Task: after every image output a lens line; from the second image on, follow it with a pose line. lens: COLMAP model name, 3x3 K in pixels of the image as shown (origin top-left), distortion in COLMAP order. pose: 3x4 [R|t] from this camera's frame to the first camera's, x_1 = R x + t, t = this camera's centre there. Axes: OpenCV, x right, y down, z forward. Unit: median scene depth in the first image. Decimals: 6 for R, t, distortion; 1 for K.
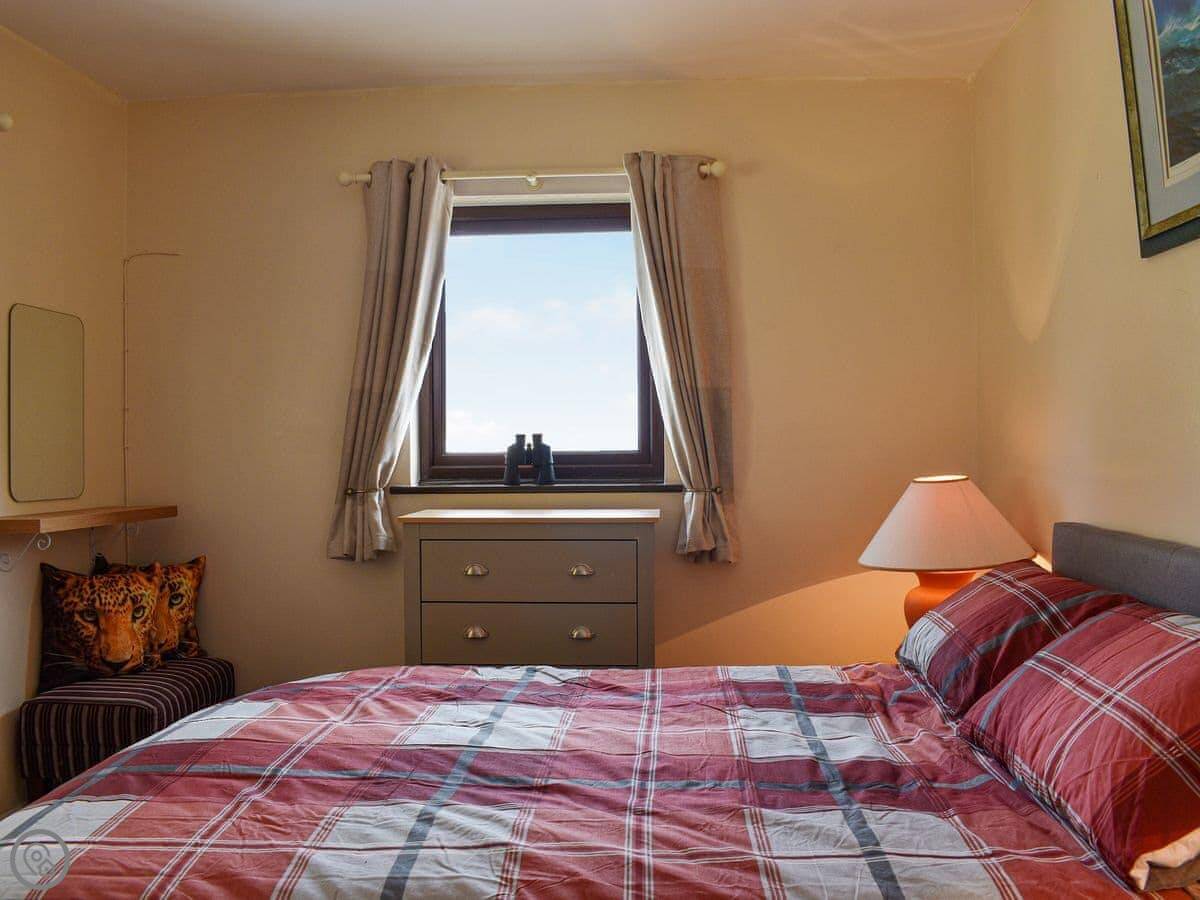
lens RADIAL K [[995.6, 0, 600.0], [0, 995.6, 450.0], [0, 0, 1]] dist [-0.086429, 0.009658]
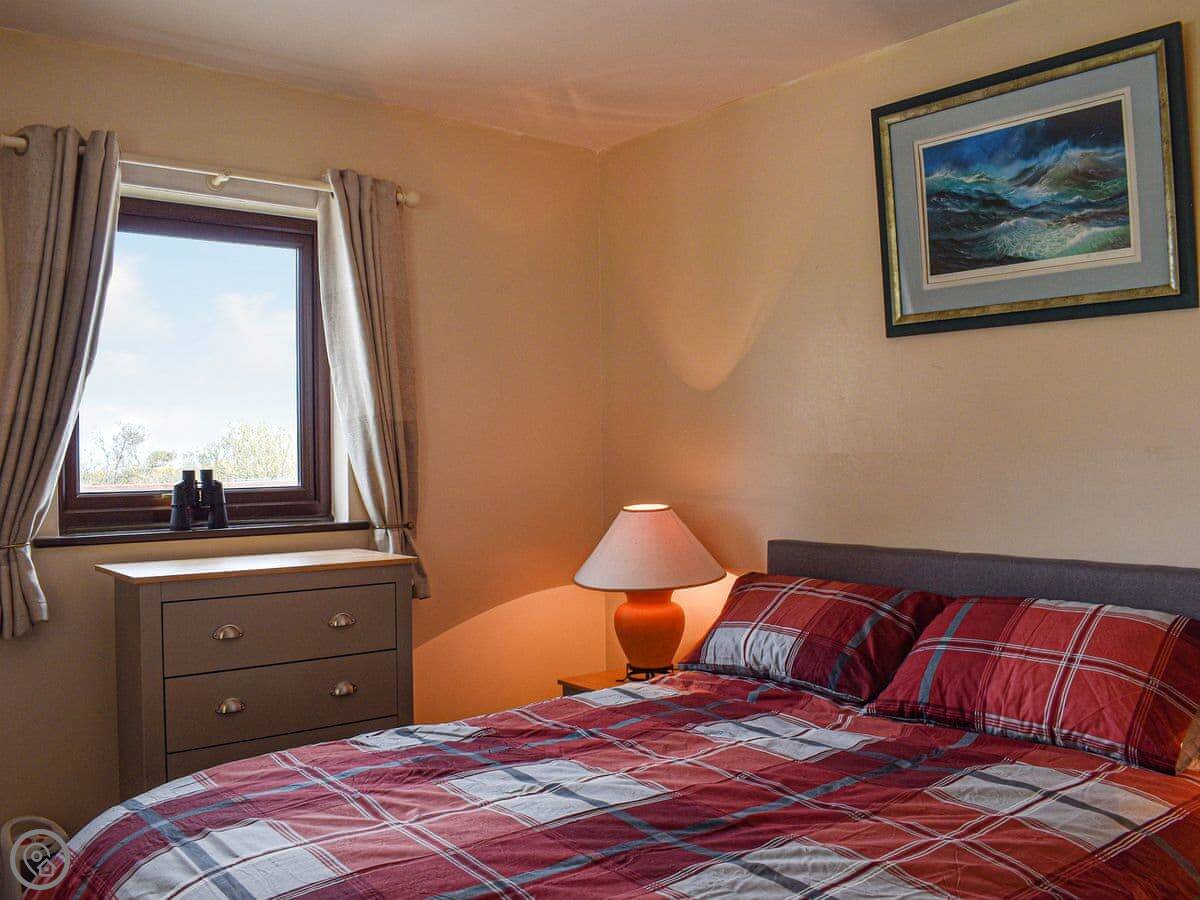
lens RADIAL K [[995.6, 0, 600.0], [0, 995.6, 450.0], [0, 0, 1]] dist [-0.086429, 0.009658]
pose [[0.766947, 0.001483, 0.641708, -0.646868], [0.011978, 0.999790, -0.016627, -0.027477], [-0.641598, 0.020439, 0.766769, 0.225542]]
